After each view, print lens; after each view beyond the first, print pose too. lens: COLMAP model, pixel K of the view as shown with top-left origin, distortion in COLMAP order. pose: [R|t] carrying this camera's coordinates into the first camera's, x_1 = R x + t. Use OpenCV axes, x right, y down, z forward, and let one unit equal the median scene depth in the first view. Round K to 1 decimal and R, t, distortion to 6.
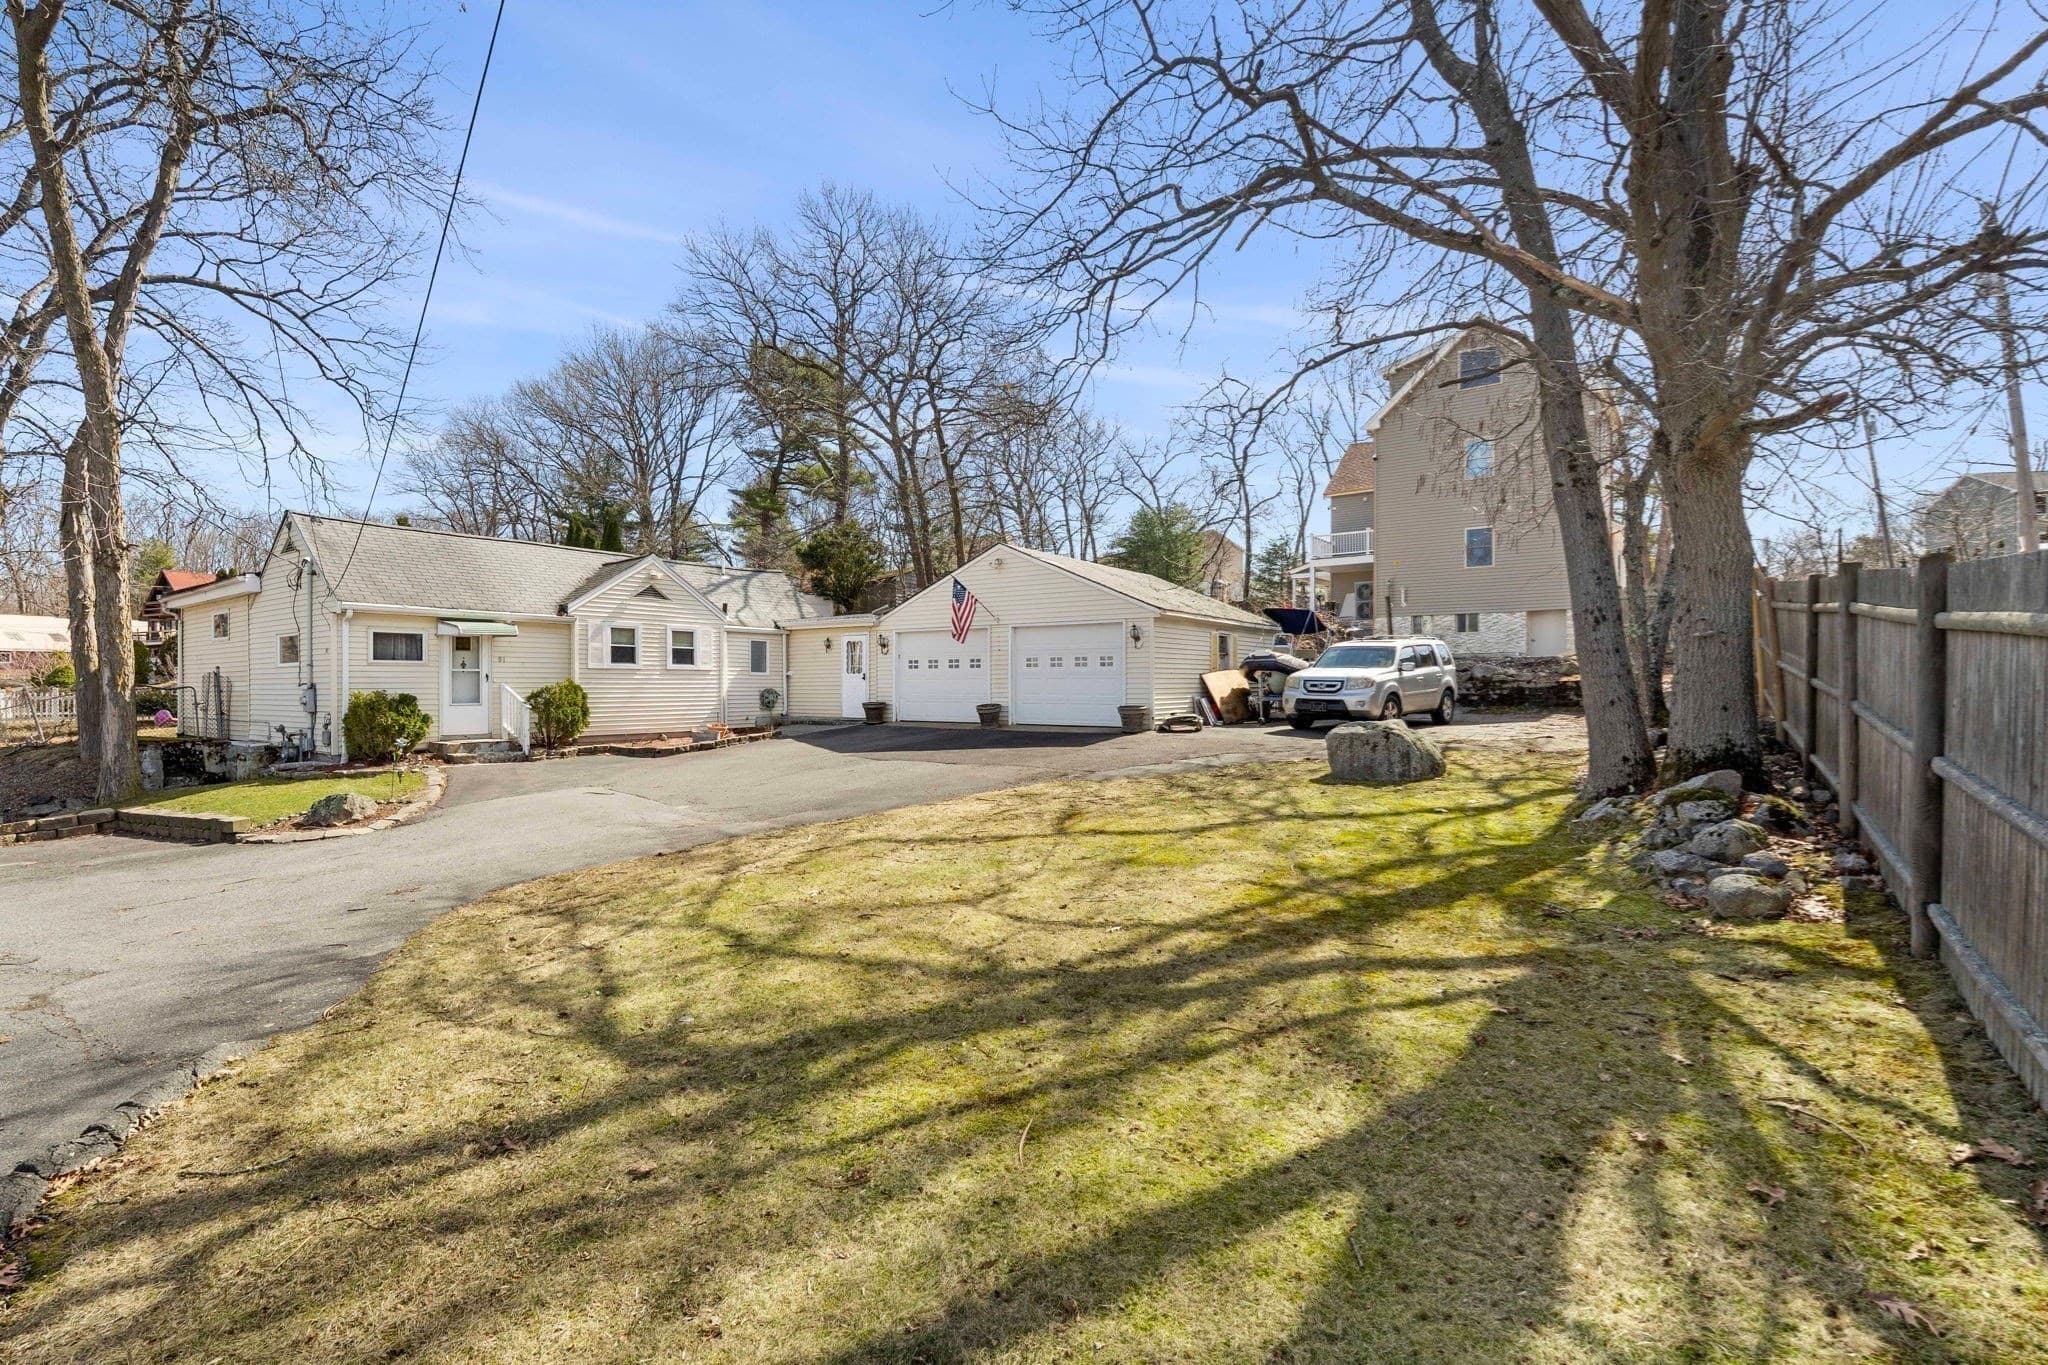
lens RADIAL K [[921.6, 0, 1024.0], [0, 921.6, 682.5], [0, 0, 1]] dist [0.000758, -0.000504]
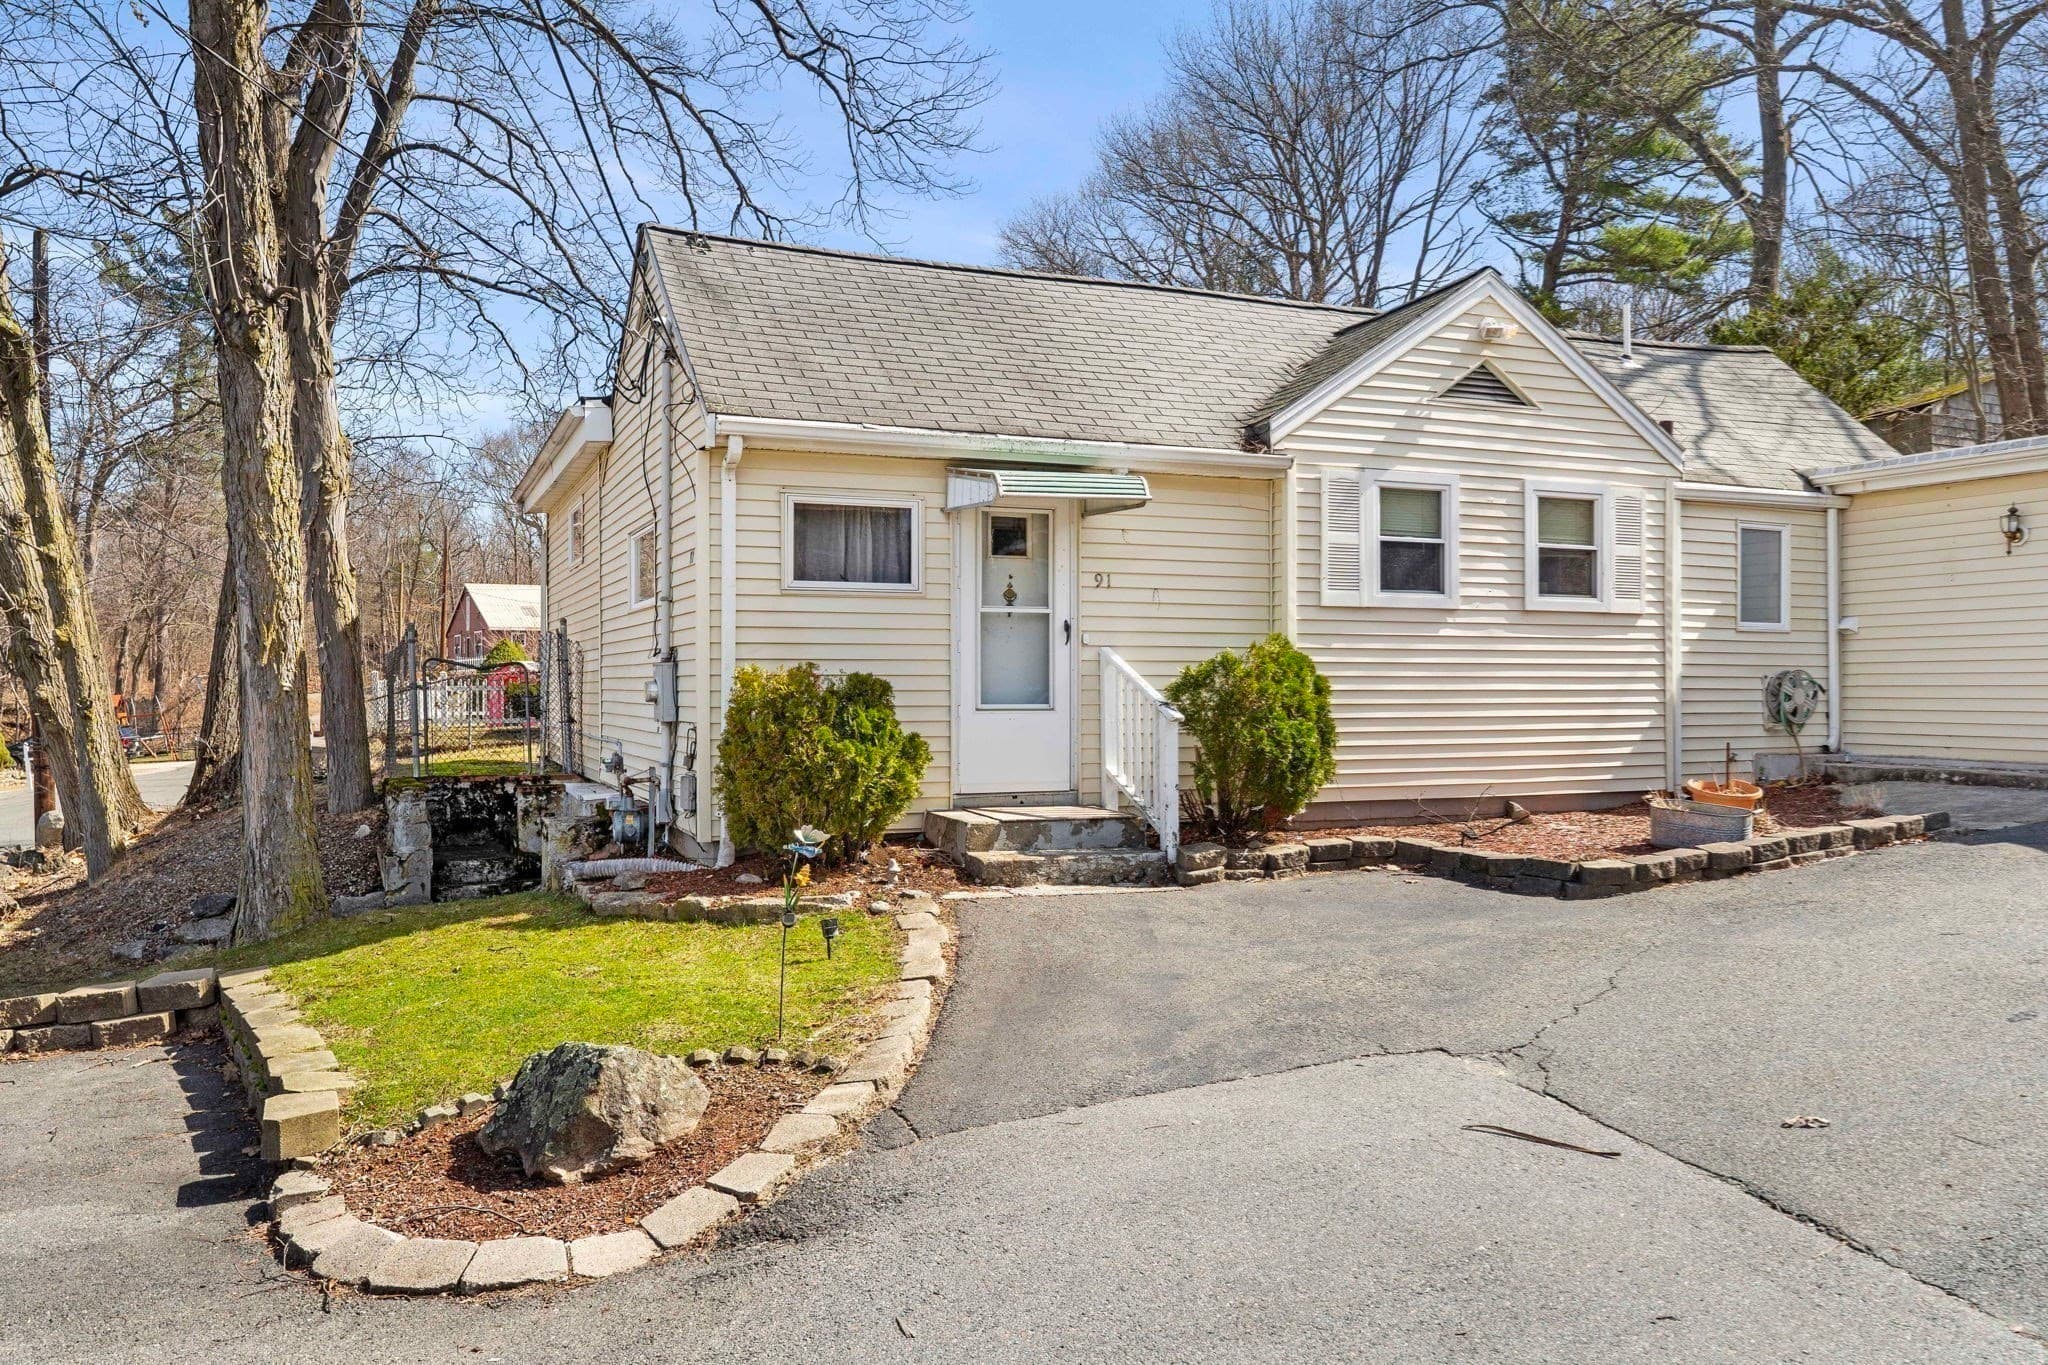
lens RADIAL K [[1519.1, 0, 1028.1], [0, 1519.1, 715.9], [0, 0, 1]] dist [0.004473, 0.002796]
pose [[0.854633, 0.014603, -0.519027, -0.290045], [-0.001154, 0.999655, 0.026226, 0.011539], [0.519231, -0.021815, 0.854355, 0.489806]]
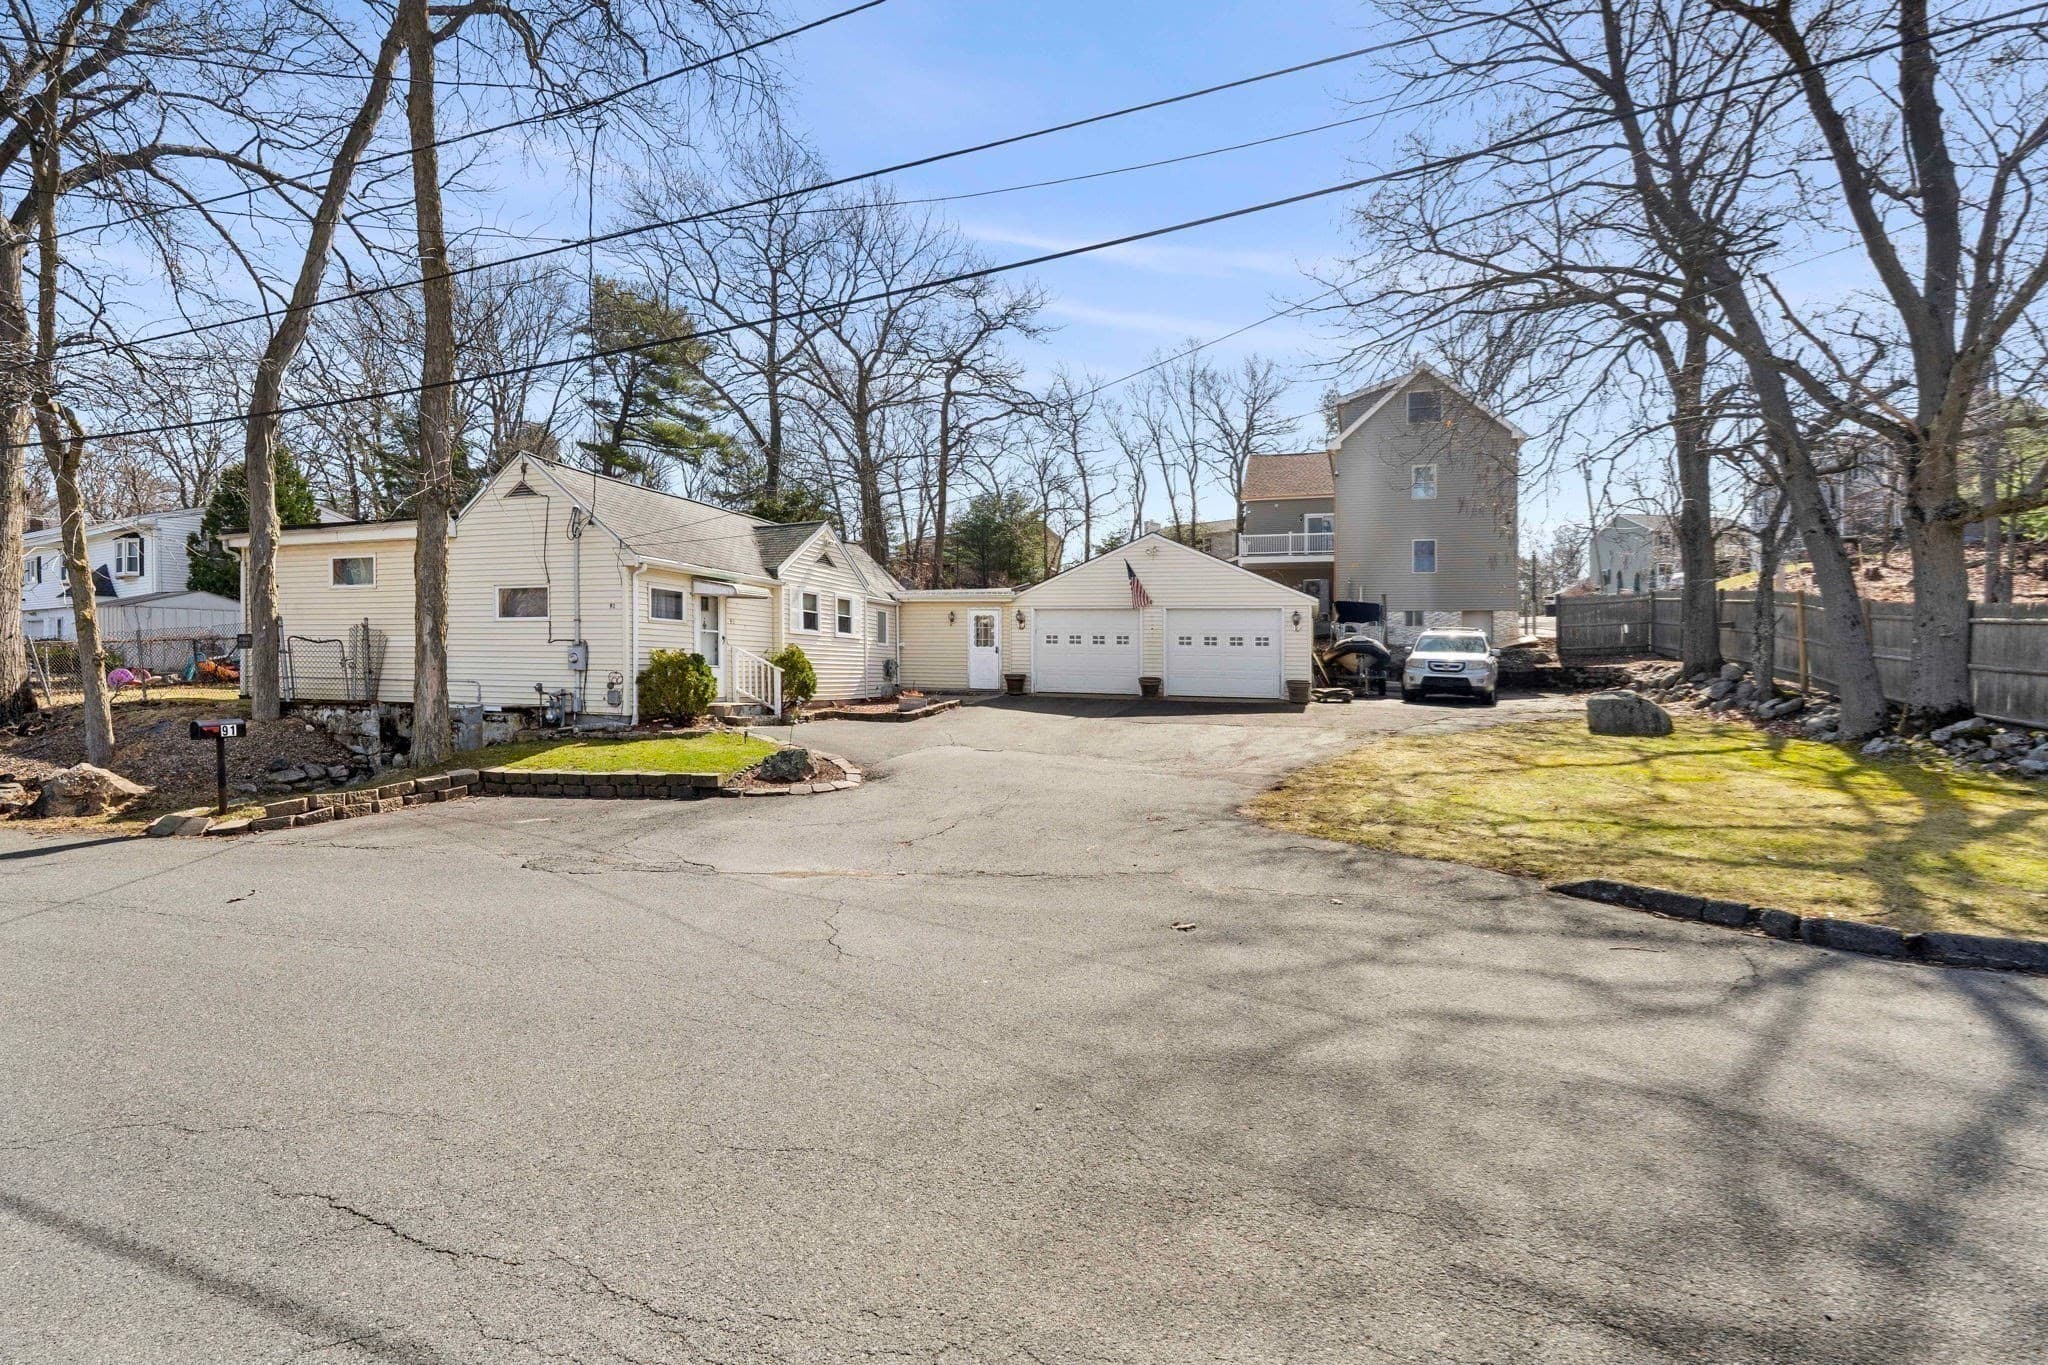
lens RADIAL K [[941.8, 0, 1019.6], [0, 941.8, 671.5], [0, 0, 1]] dist [-0.004741, 0.000312]
pose [[0.956186, 0.020054, 0.292074, -0.566709], [-0.021498, 0.999767, 0.001732, 0.019683], [-0.291971, -0.007935, 0.956394, -0.043480]]
